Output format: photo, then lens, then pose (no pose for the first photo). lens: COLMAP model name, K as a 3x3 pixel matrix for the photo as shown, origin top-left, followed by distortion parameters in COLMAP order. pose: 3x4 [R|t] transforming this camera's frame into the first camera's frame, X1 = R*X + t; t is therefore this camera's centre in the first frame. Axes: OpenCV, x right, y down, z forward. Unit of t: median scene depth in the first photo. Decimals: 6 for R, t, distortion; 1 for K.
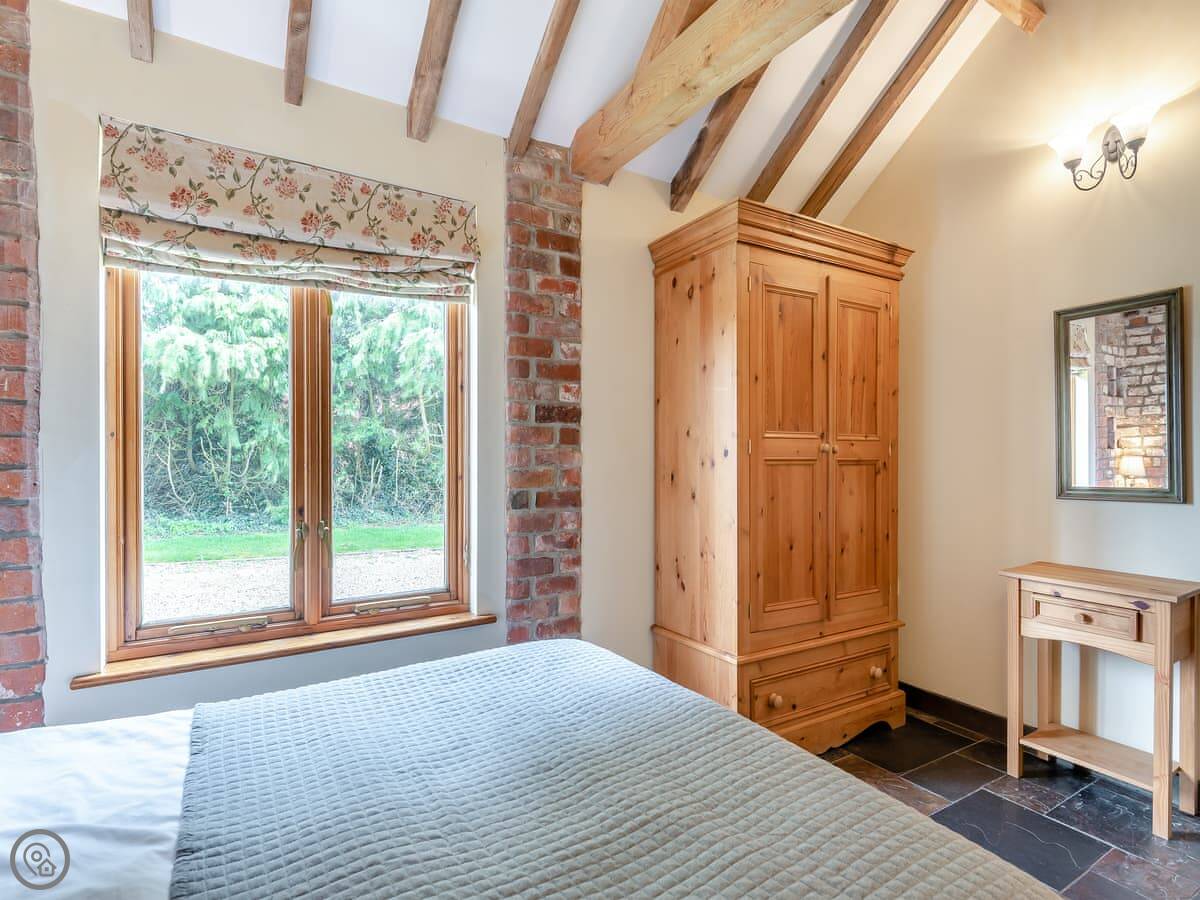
lens RADIAL K [[572.8, 0, 596.5], [0, 572.8, 461.9], [0, 0, 1]] dist [0.000076, -0.003889]
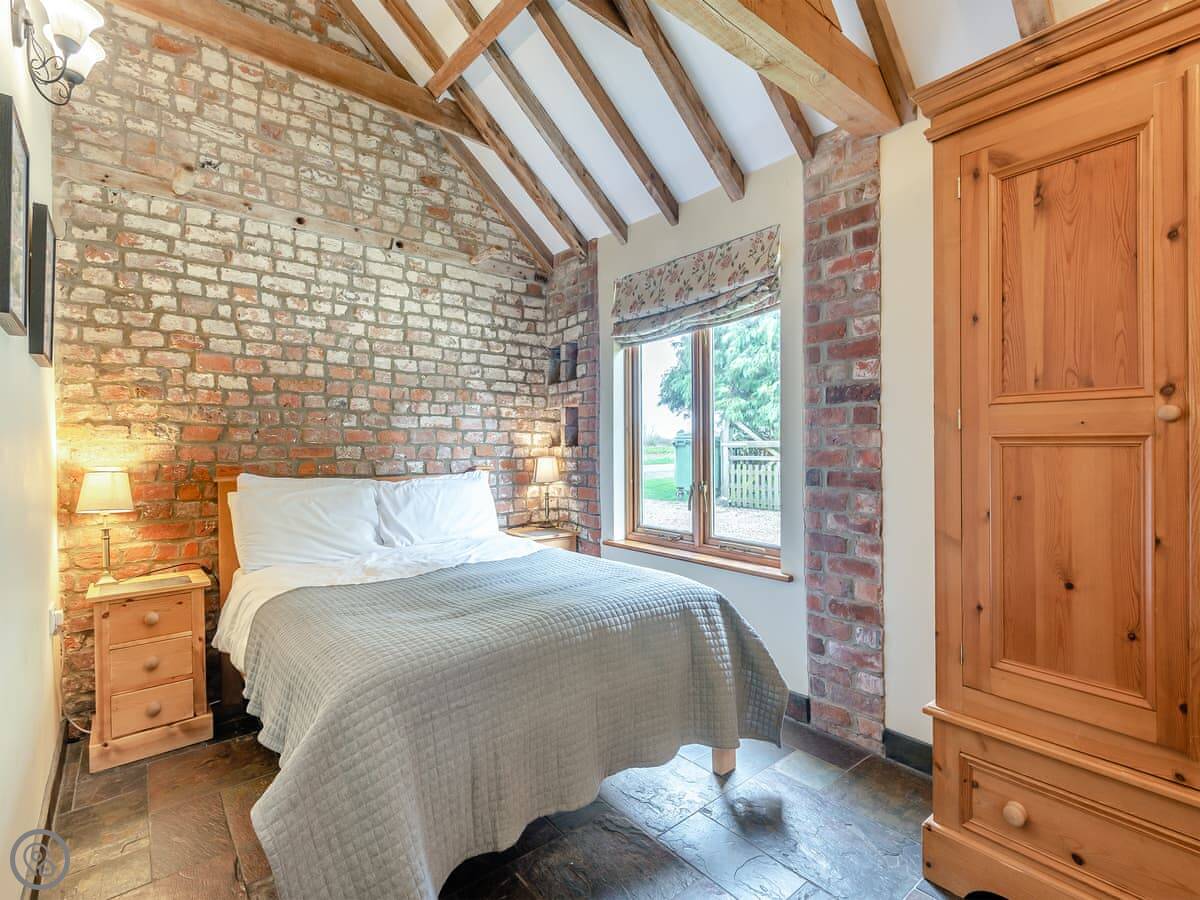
lens RADIAL K [[572.8, 0, 597.0], [0, 572.8, 442.6], [0, 0, 1]] dist [0.000076, -0.003889]
pose [[0.145020, -0.003344, -0.989423, 0.855143], [0.002501, 0.999992, -0.003013, 0.002794], [0.989426, -0.002038, 0.145027, 0.434286]]
